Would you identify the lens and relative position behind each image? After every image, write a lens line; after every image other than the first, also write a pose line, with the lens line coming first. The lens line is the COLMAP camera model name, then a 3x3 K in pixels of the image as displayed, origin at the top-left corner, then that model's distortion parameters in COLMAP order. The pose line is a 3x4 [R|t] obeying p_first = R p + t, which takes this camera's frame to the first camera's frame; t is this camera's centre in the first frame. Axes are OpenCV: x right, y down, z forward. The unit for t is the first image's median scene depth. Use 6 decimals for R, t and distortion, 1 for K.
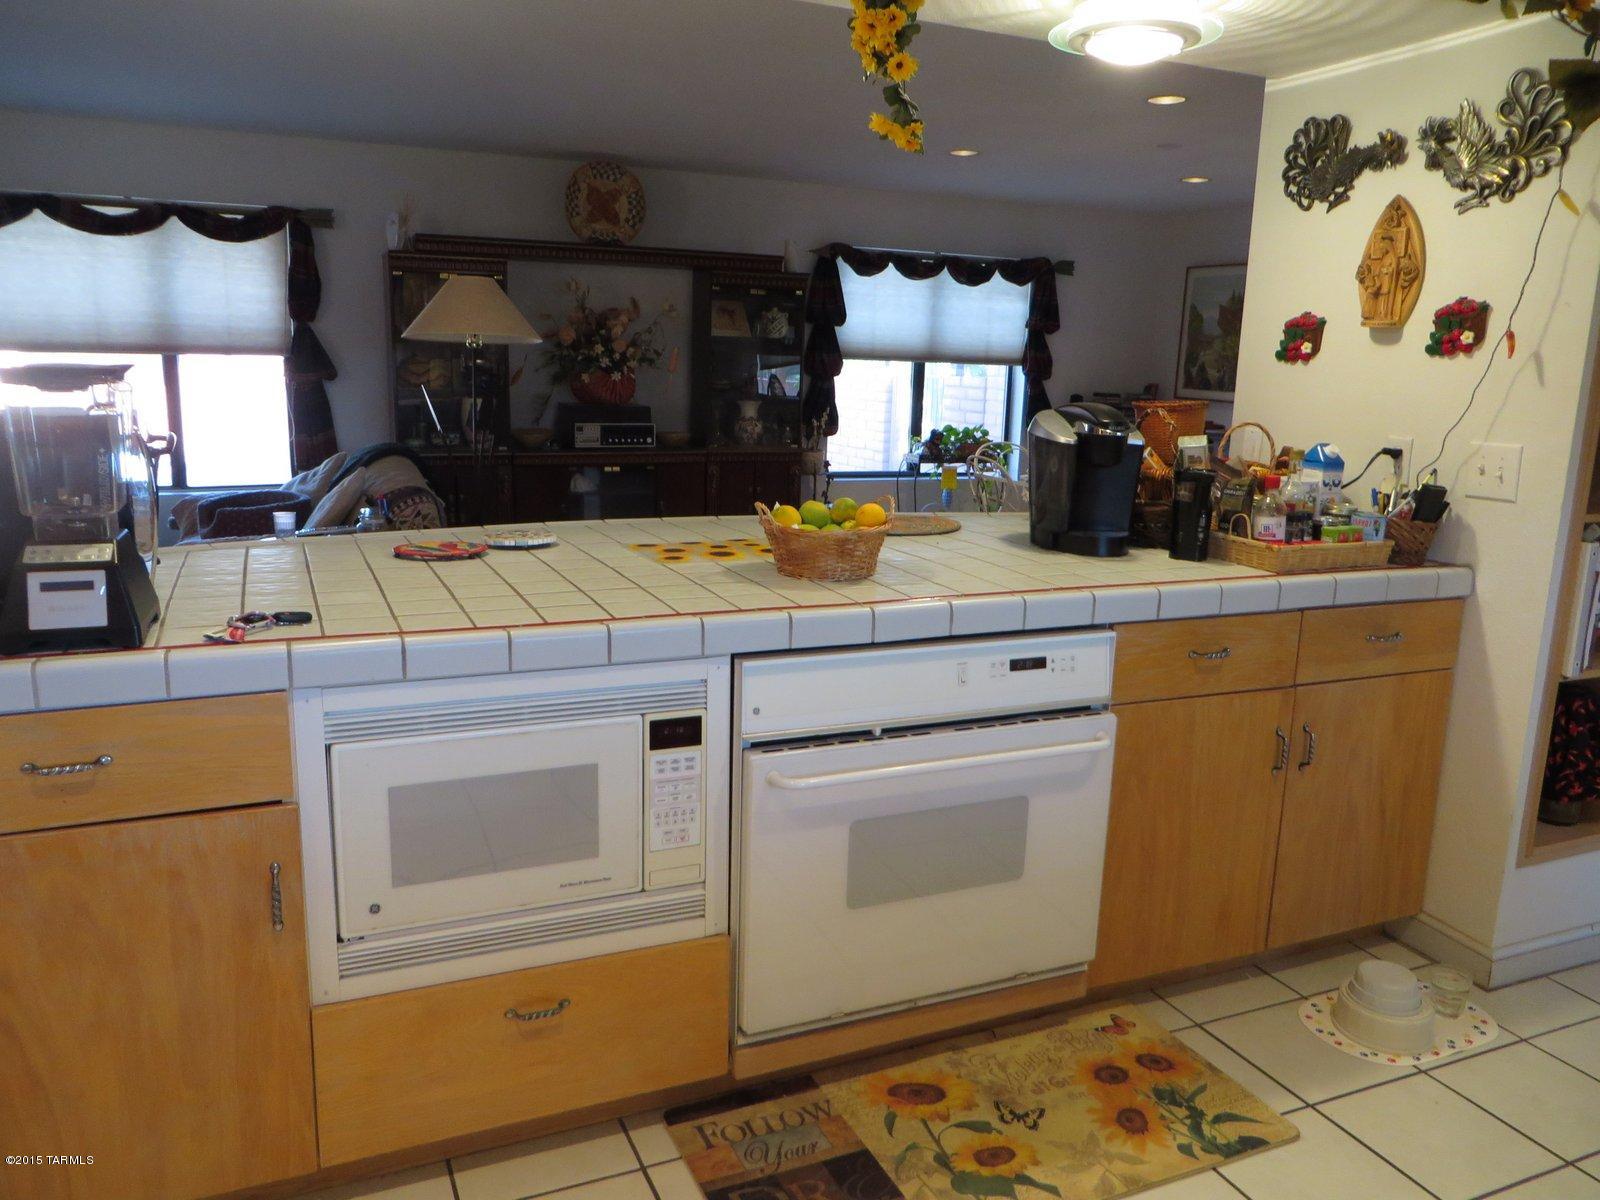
lens RADIAL K [[1200.5, 0, 803.1], [0, 1200.5, 602.0], [0, 0, 1]] dist [-0.019996, 0.014522]
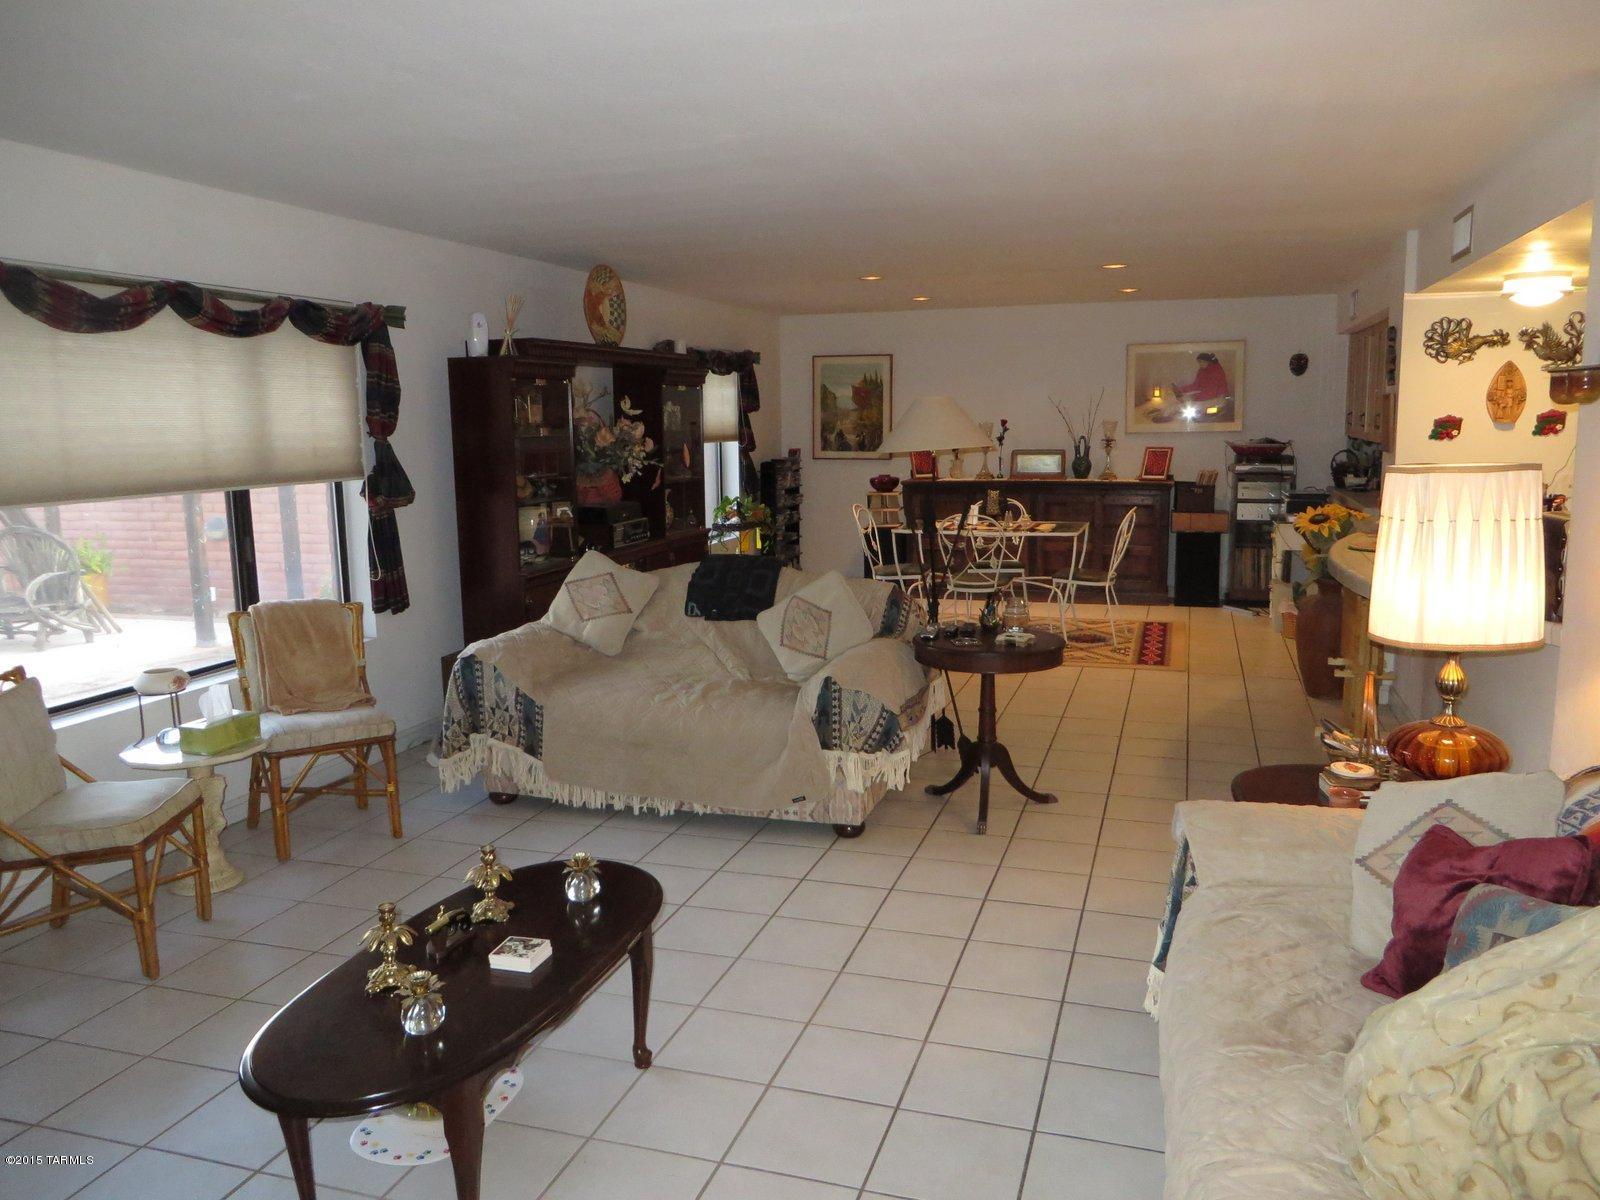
lens RADIAL K [[1200.5, 0, 798.4], [0, 1200.5, 597.7], [0, 0, 1]] dist [-0.019996, 0.014522]
pose [[0.680222, -0.146156, 0.718287, -1.730545], [0.176859, 0.983694, 0.032673, -0.197661], [-0.711350, 0.104811, 0.694980, 0.425746]]
